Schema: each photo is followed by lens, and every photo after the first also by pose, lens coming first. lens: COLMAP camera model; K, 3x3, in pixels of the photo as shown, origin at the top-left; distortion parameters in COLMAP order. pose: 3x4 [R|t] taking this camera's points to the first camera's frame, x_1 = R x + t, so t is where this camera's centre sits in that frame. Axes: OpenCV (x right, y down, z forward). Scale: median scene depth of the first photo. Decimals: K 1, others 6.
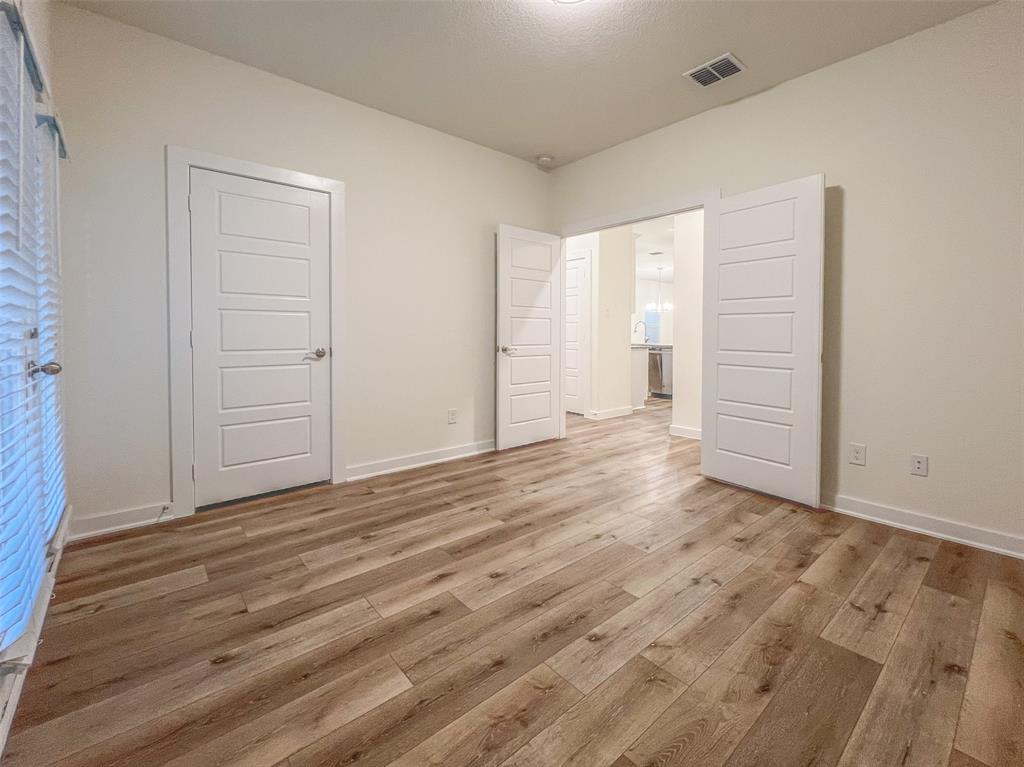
lens RADIAL K [[459.6, 0, 510.9], [0, 459.6, 341.1], [0, 0, 1]] dist [-0.000384, -0.000579]
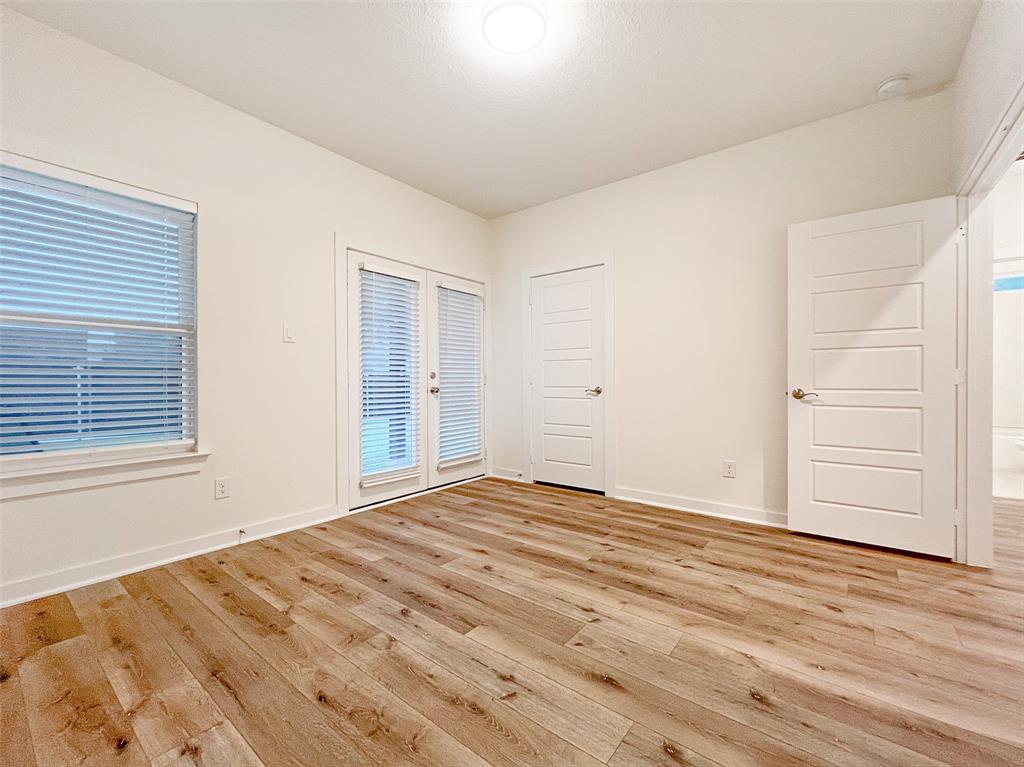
lens RADIAL K [[418.0, 0, 512.0], [0, 418.0, 383.5], [0, 0, 1]] dist [-0.002069, -0.000071]
pose [[0.202510, 0.003451, -0.979274, 0.908525], [-0.015569, 0.999879, 0.000303, 0.012528], [0.979156, 0.015185, 0.202539, 0.701380]]
